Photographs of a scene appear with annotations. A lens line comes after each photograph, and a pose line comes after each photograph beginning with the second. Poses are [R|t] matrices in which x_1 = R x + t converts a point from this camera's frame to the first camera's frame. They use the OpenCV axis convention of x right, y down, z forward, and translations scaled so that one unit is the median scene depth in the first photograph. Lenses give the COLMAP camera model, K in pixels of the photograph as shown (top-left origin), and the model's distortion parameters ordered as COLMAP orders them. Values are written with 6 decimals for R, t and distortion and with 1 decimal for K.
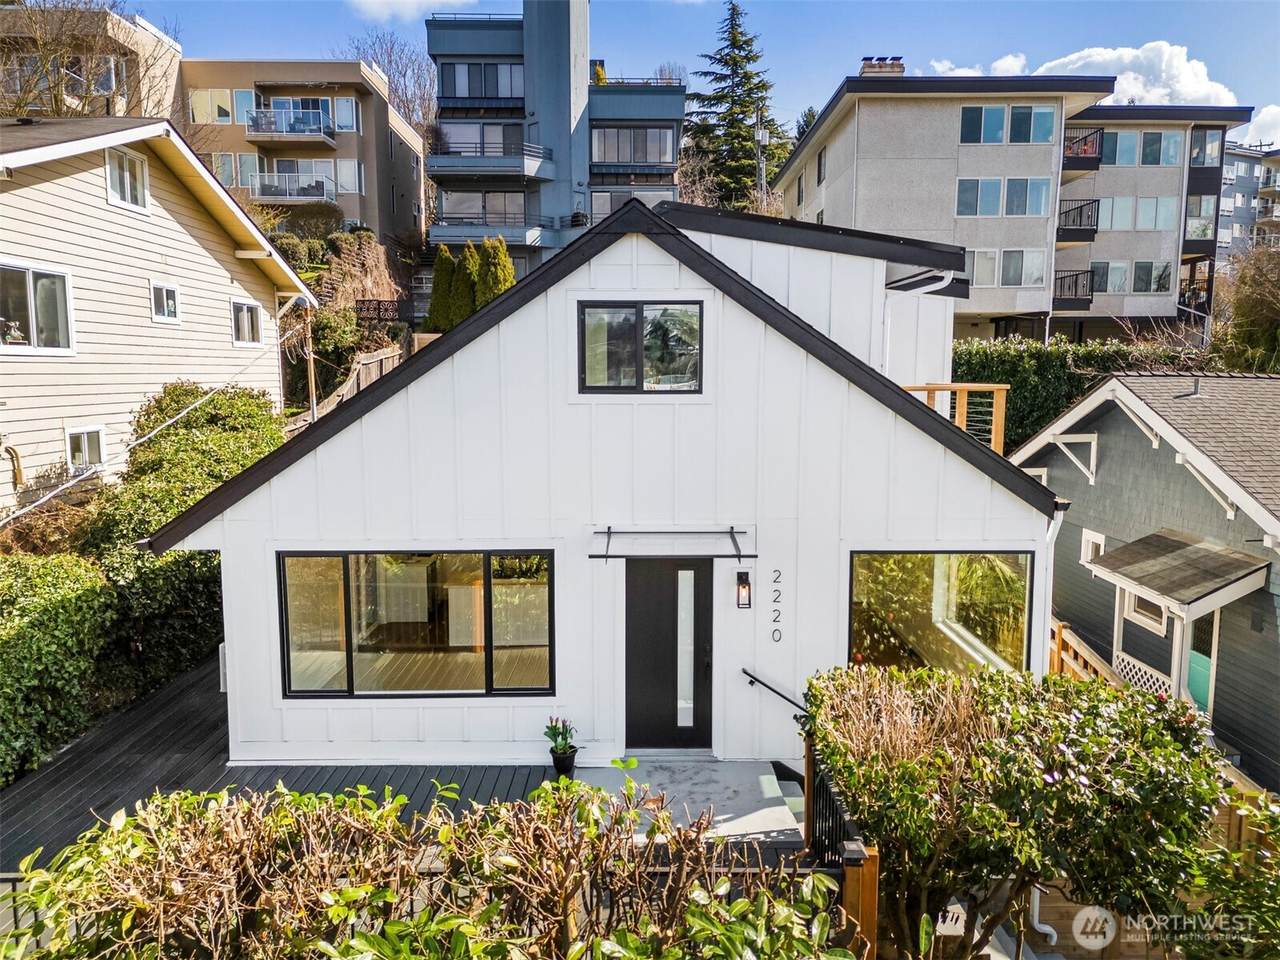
lens RADIAL K [[926.1, 0, 640.0], [0, 926.1, 480.0], [0, 0, 1]] dist [0.000305, -0.001770]
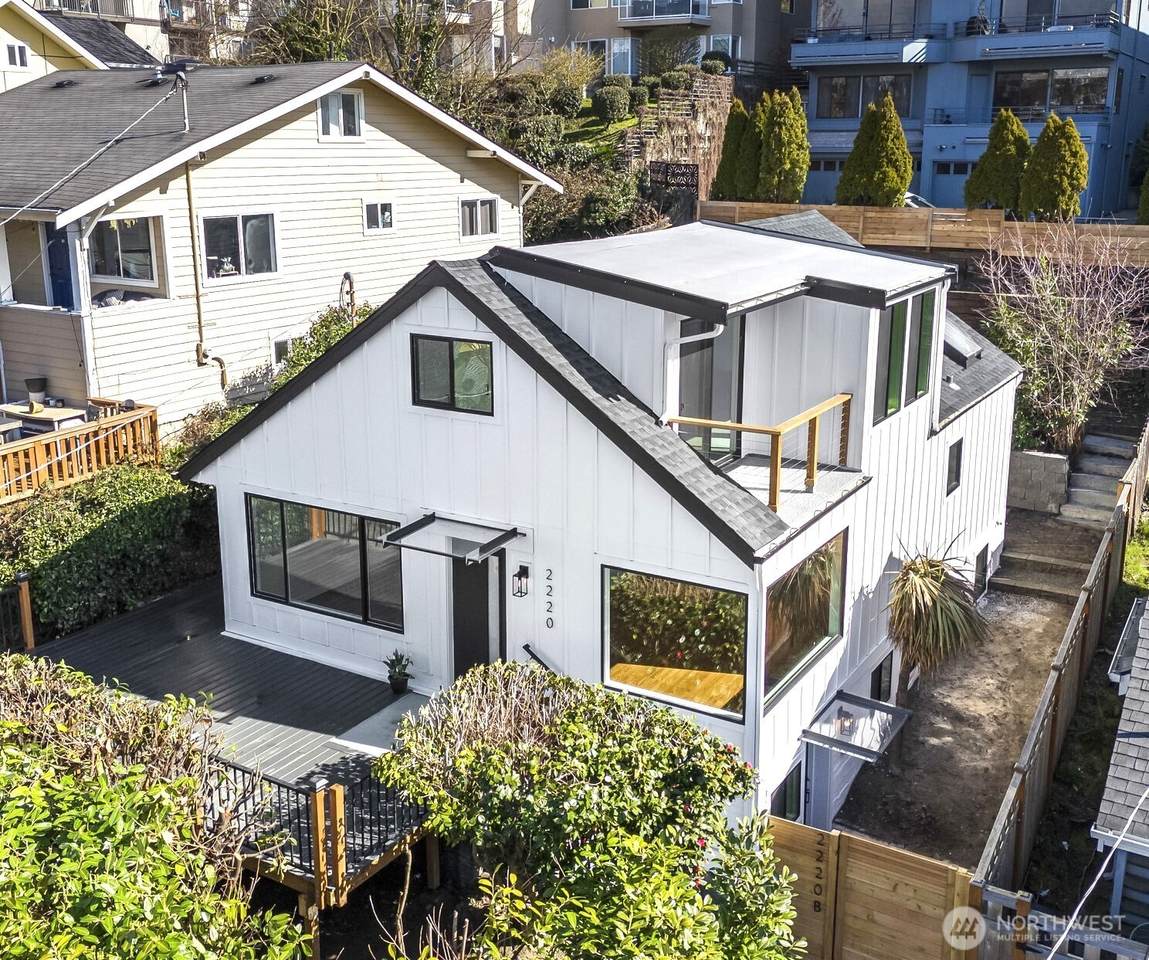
lens RADIAL K [[1182.2, 0, 575.0], [0, 1182.2, 410.3], [0, 0, 1]] dist [0.086905, -0.014251]
pose [[0.848127, 0.111729, -0.517878, 0.592574], [-0.056966, 0.991074, 0.120526, -0.182144], [0.526722, -0.072720, 0.846921, -0.155803]]
